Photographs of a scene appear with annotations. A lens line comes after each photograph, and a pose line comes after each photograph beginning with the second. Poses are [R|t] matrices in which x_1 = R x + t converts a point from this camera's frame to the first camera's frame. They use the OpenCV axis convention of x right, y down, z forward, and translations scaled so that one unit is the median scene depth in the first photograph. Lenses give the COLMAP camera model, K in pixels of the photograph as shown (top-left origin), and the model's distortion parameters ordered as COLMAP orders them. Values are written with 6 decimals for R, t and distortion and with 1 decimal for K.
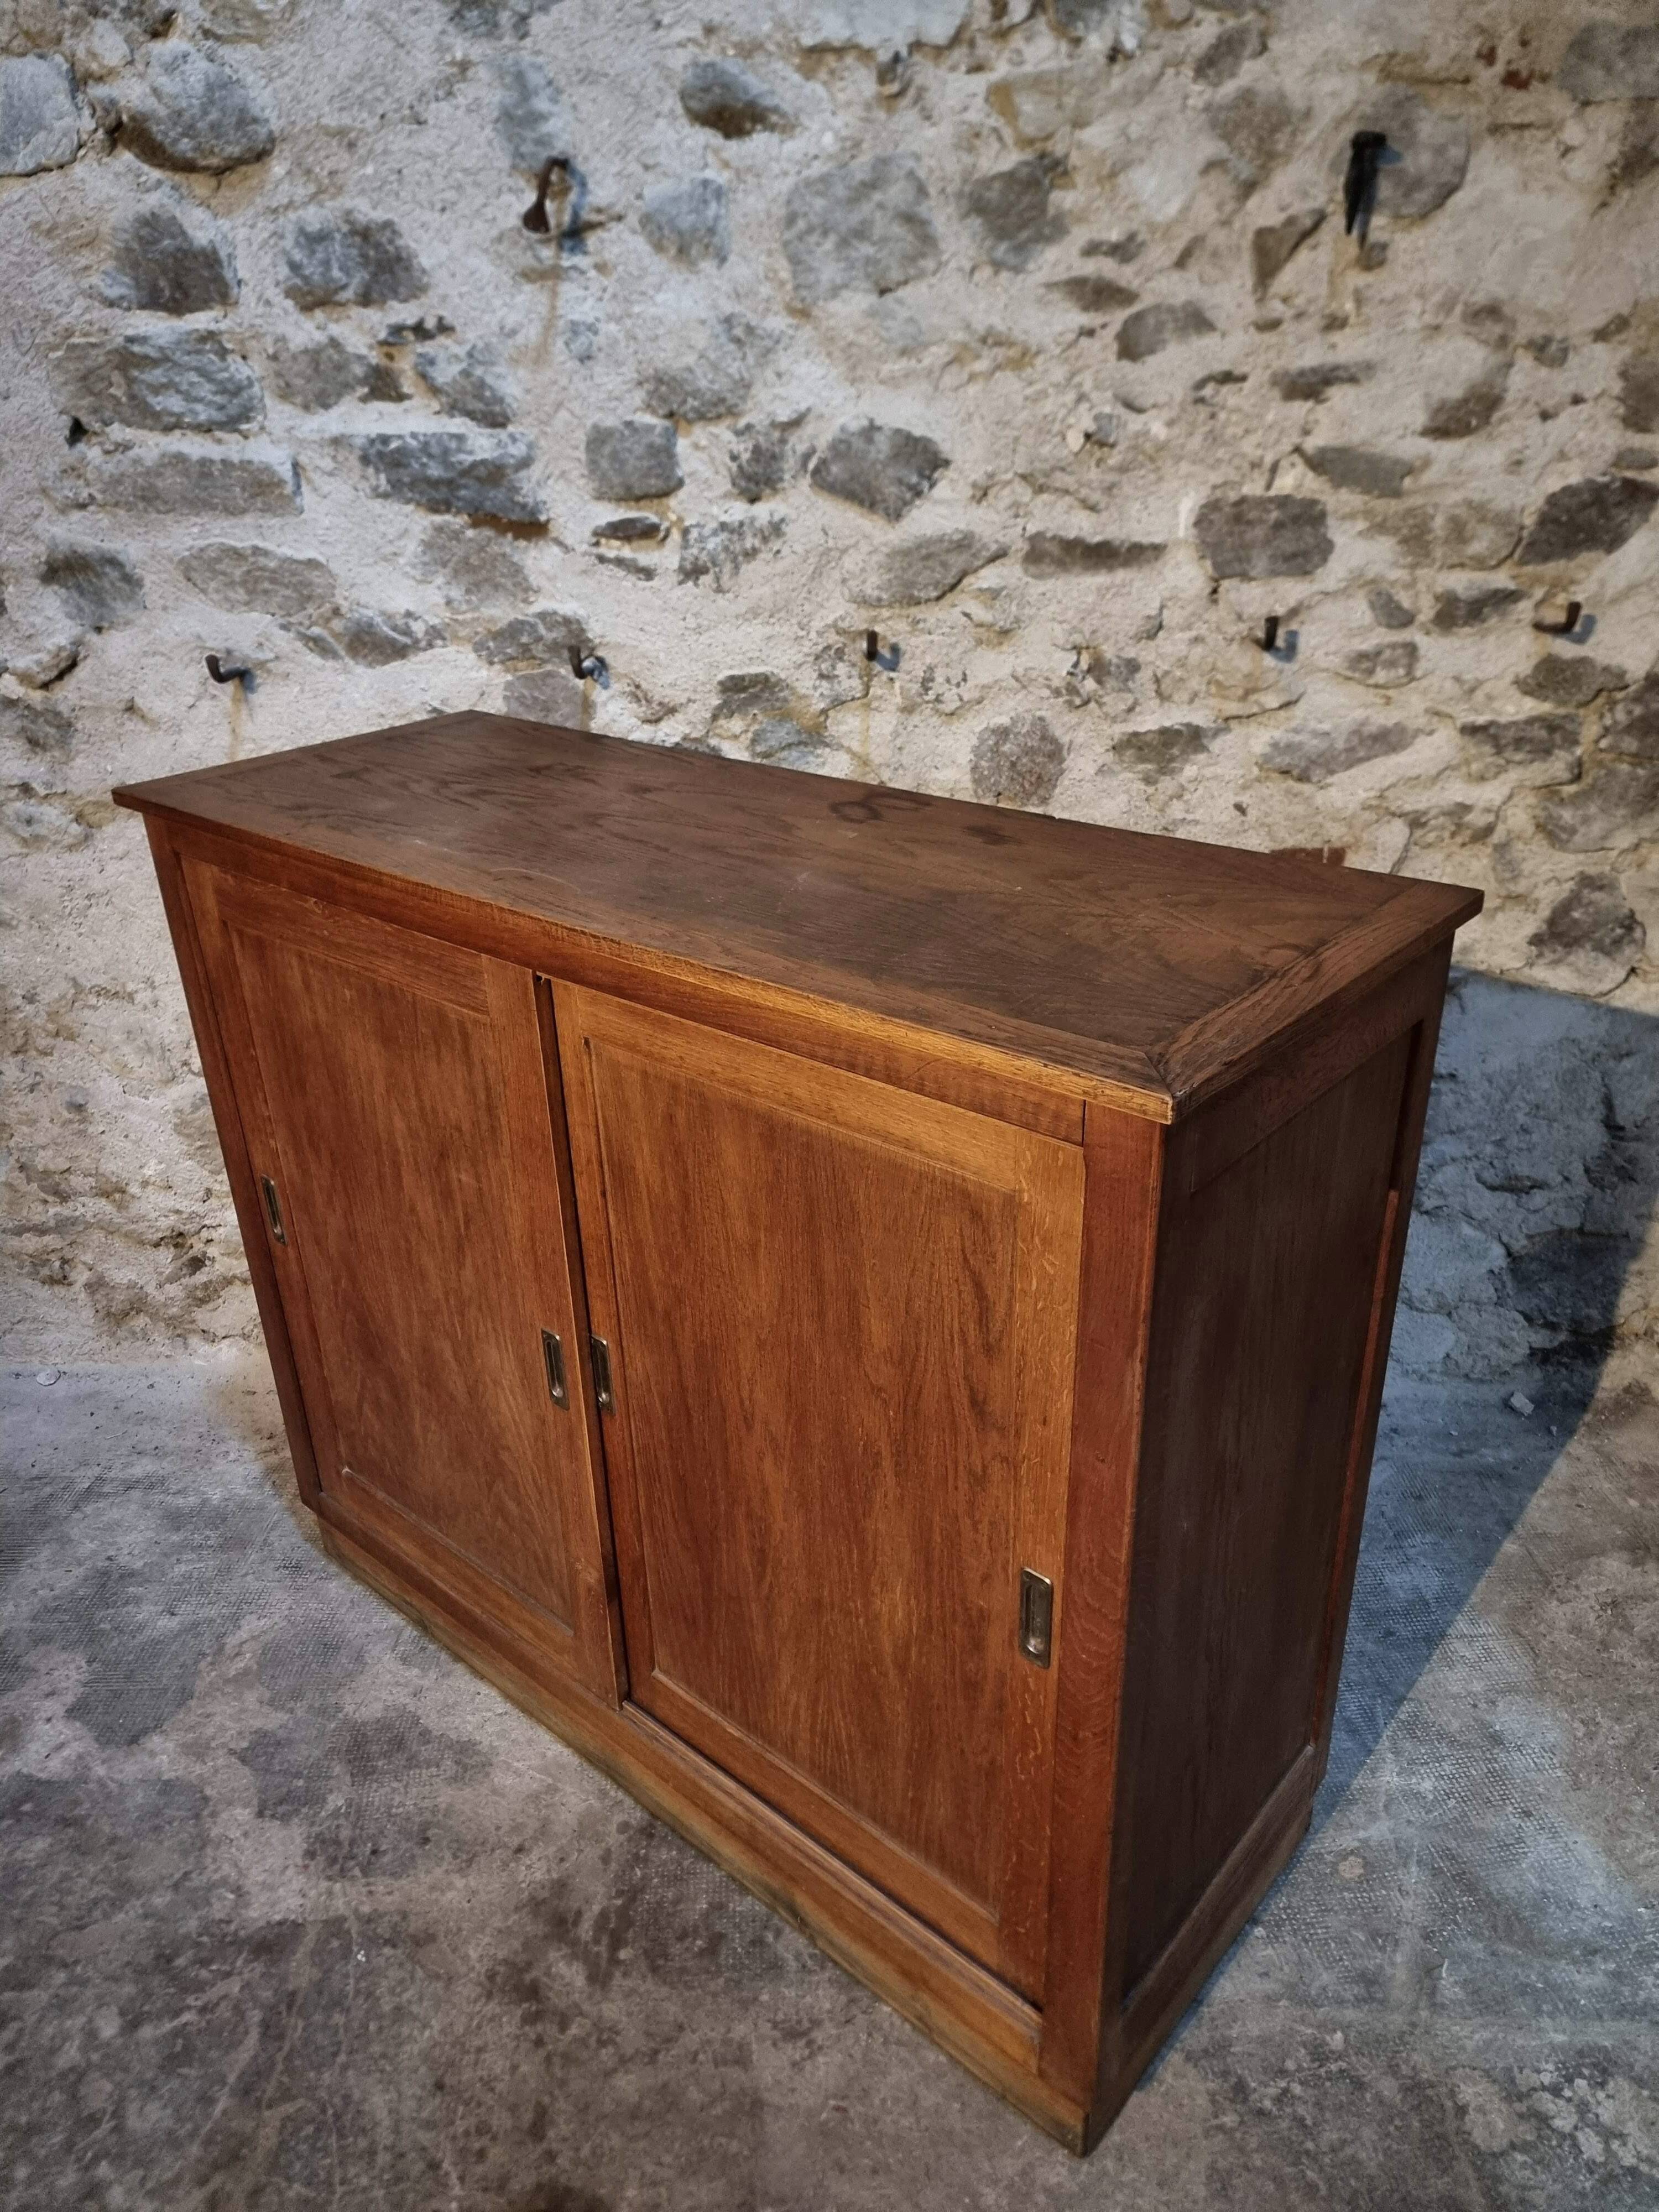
lens RADIAL K [[1559.9, 0, 825.1], [0, 1559.9, 1124.3], [0, 0, 1]] dist [0.062023, -0.056183]
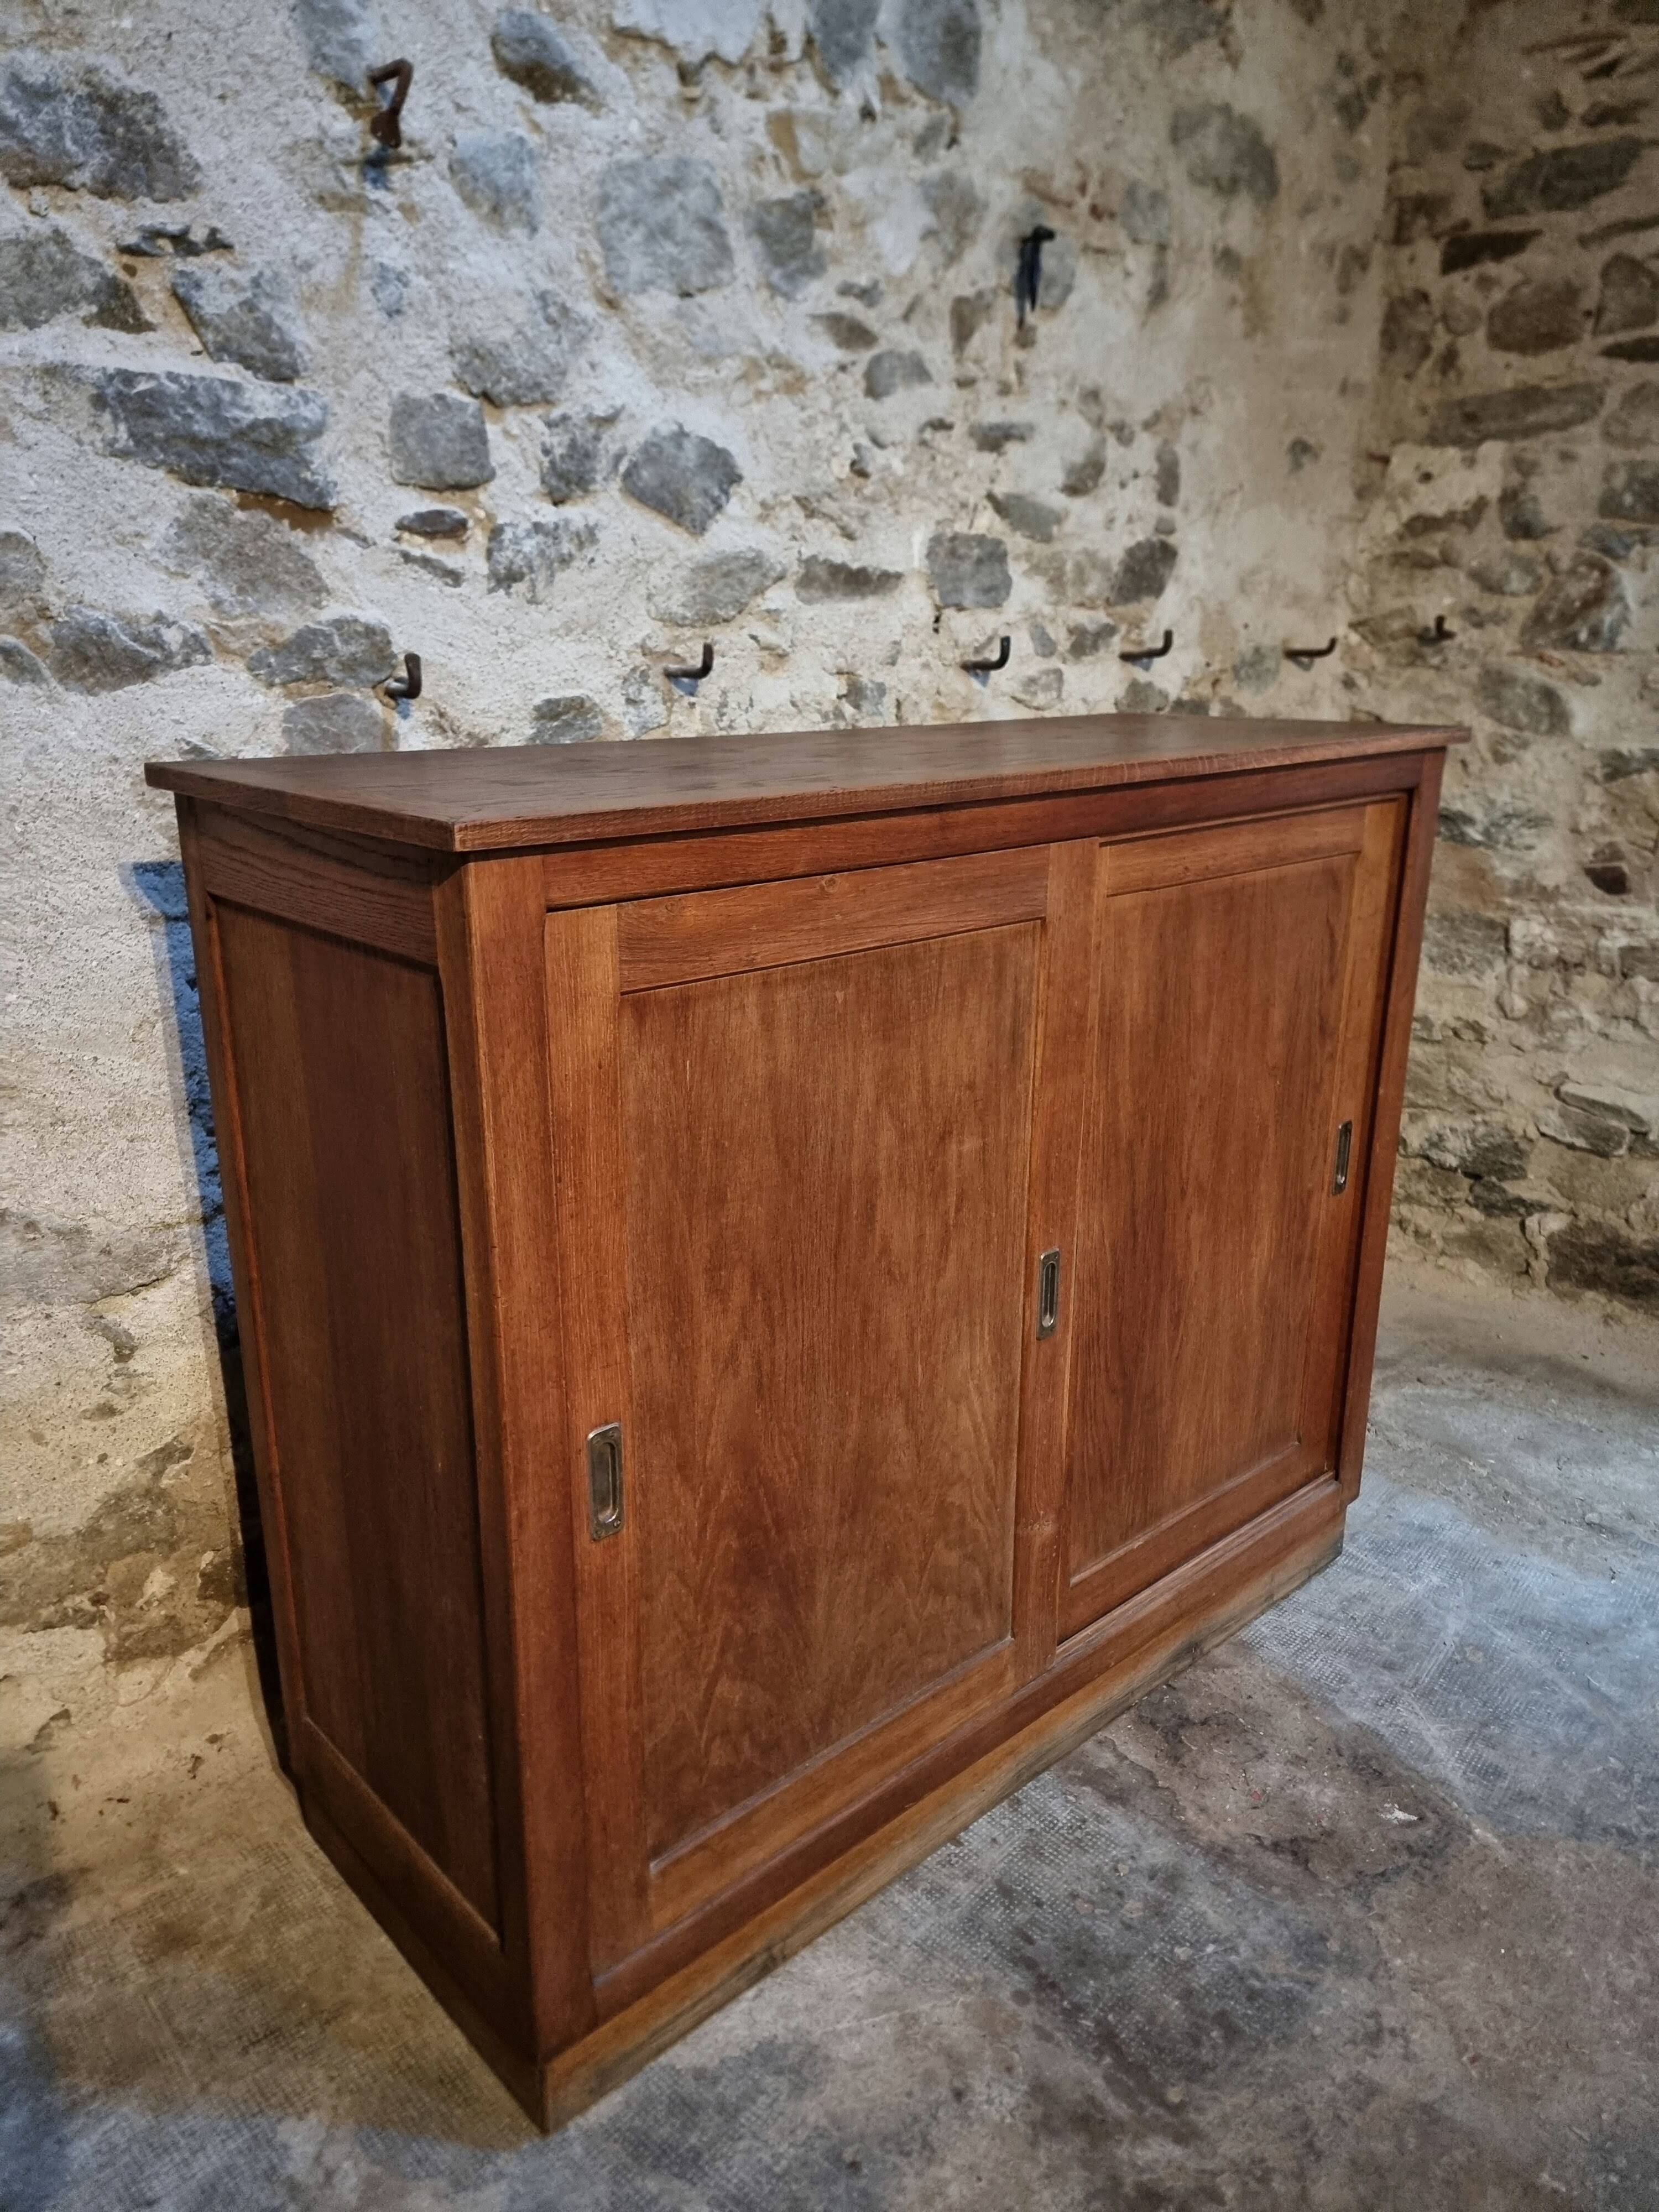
lens RADIAL K [[1553.6, 0, 835.1], [0, 1553.6, 1118.5], [0, 0, 1]] dist [0.069910, -0.066057]
pose [[0.718770, -0.179218, 0.671752, -0.620127], [0.283284, 0.957856, -0.047564, 0.024284], [-0.634917, 0.224485, 0.739248, 0.338740]]
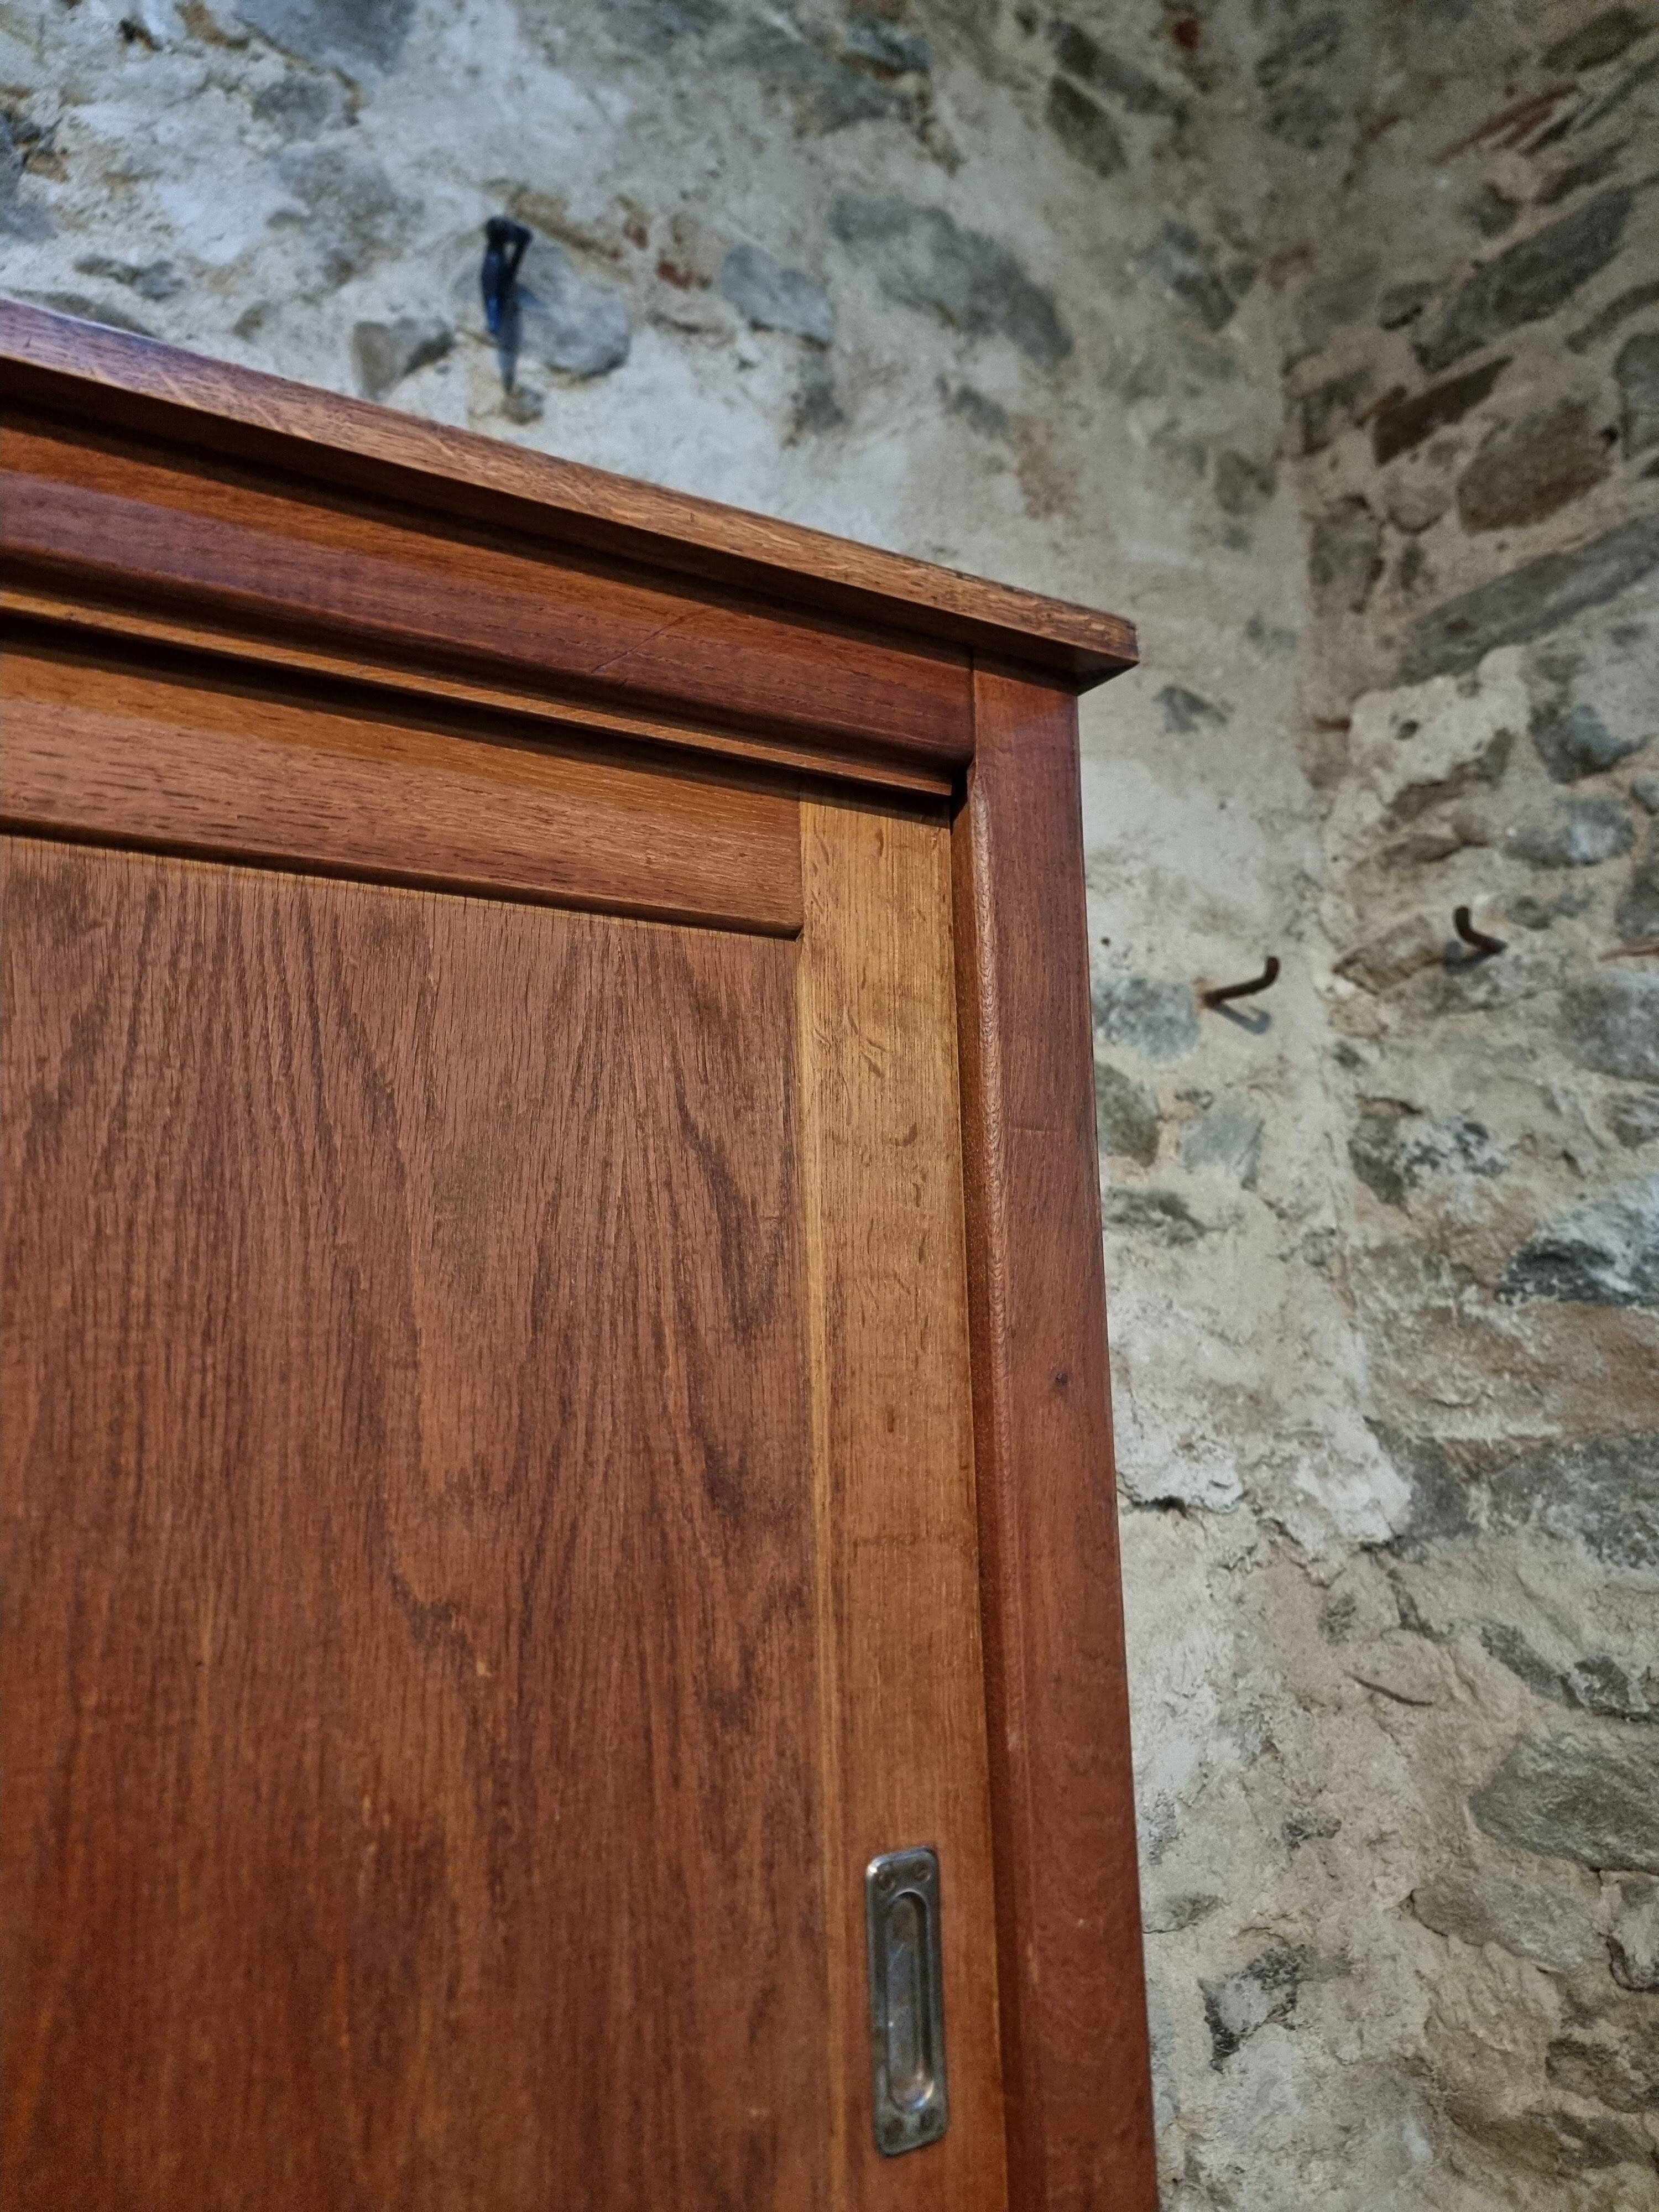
lens RADIAL K [[1553.6, 0, 815.5], [0, 1553.6, 1105.3], [0, 0, 1]] dist [0.069910, -0.066057]
pose [[0.847983, 0.089639, 0.522388, 0.109499], [0.232473, 0.822829, -0.518564, 0.103967], [-0.476320, 0.561175, 0.676907, 0.606605]]
